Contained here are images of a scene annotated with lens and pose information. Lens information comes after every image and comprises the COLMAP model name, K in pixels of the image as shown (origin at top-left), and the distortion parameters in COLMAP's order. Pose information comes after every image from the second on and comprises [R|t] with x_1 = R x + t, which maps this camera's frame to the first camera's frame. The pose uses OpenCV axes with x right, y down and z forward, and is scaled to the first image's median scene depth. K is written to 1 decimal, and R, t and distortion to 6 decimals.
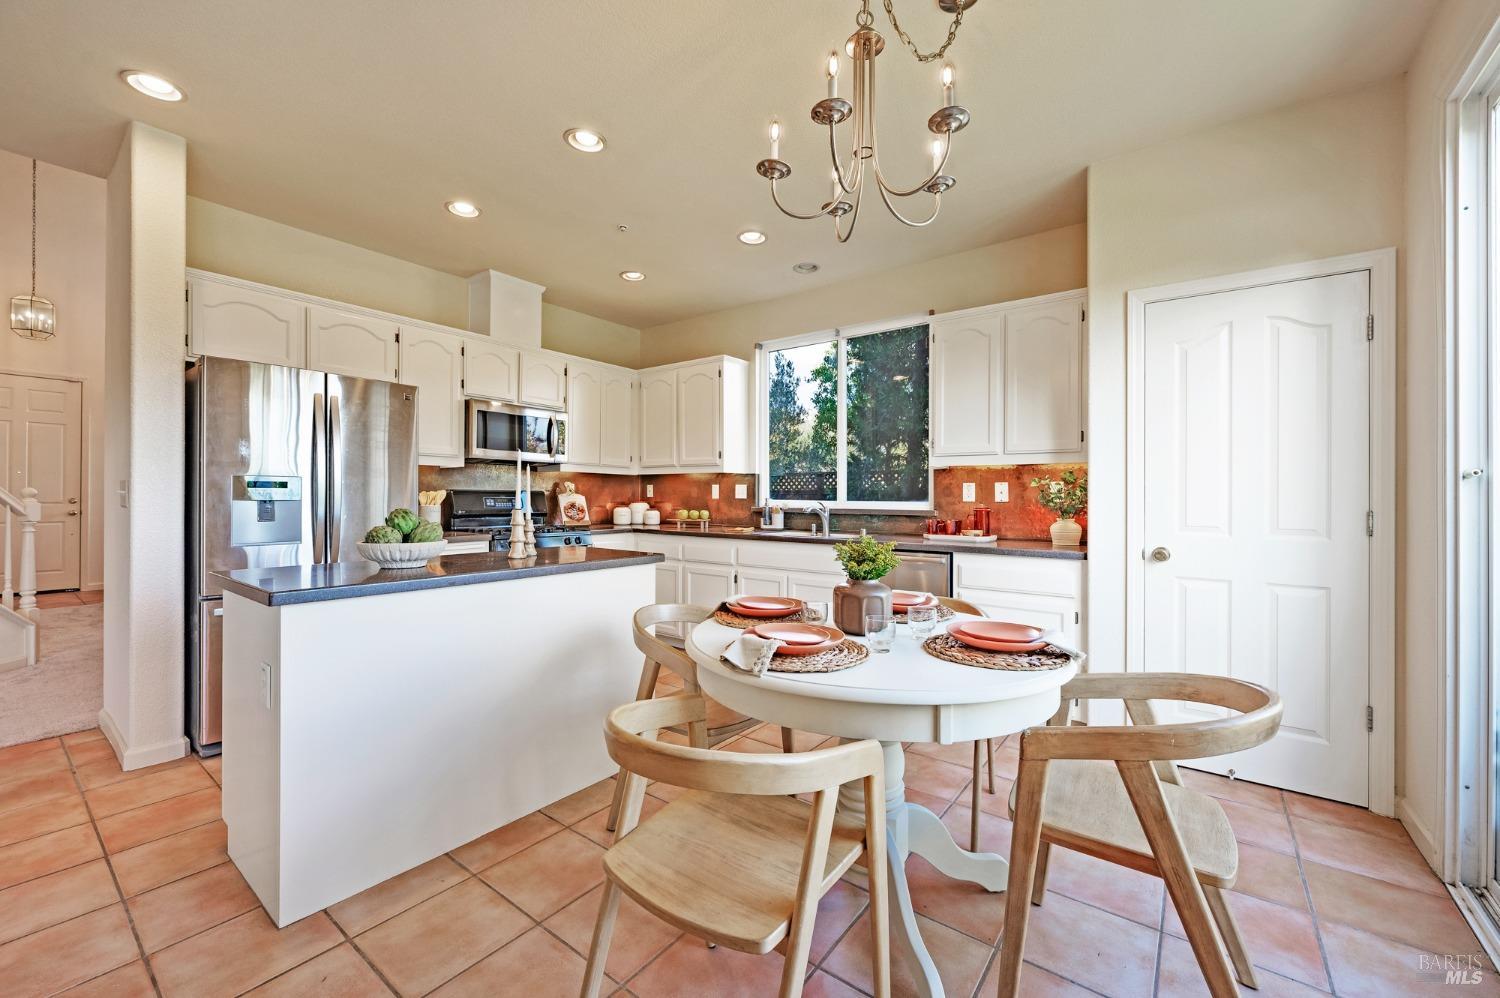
lens RADIAL K [[595.6, 0, 746.0], [0, 595.6, 497.4], [0, 0, 1]] dist [-0.002090, 0.000648]
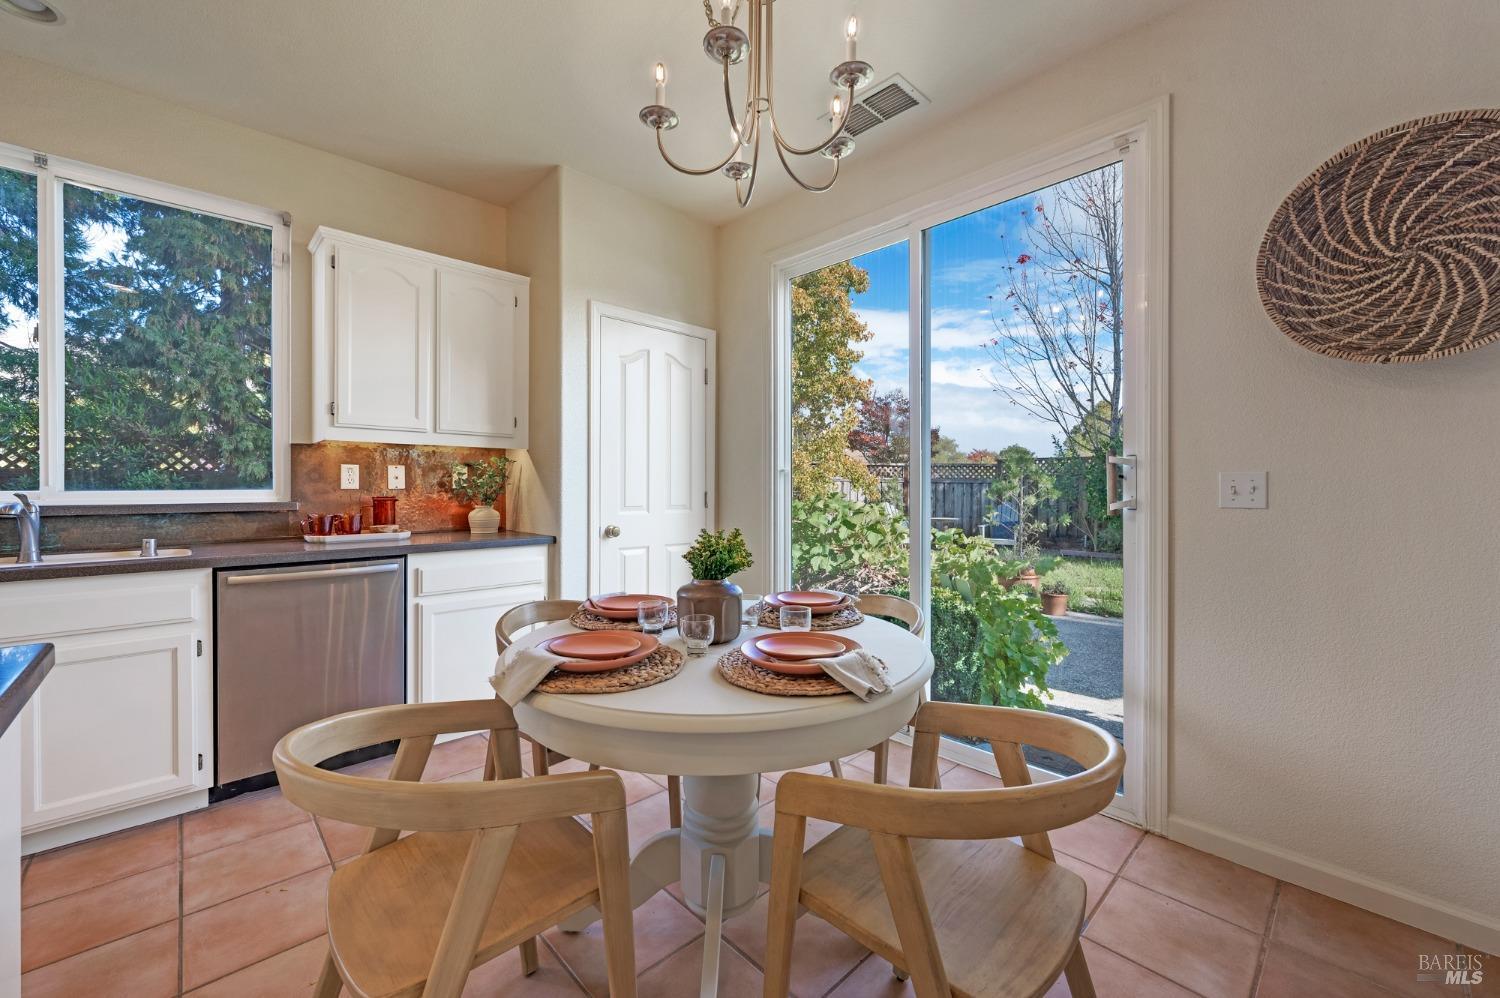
lens RADIAL K [[595.6, 0, 750.5], [0, 595.6, 487.9], [0, 0, 1]] dist [-0.002090, 0.000648]
pose [[0.155593, -0.011560, 0.987754, -0.325619], [-0.001748, 0.999927, 0.011978, -0.004534], [-0.987820, -0.003590, 0.155562, 0.400744]]
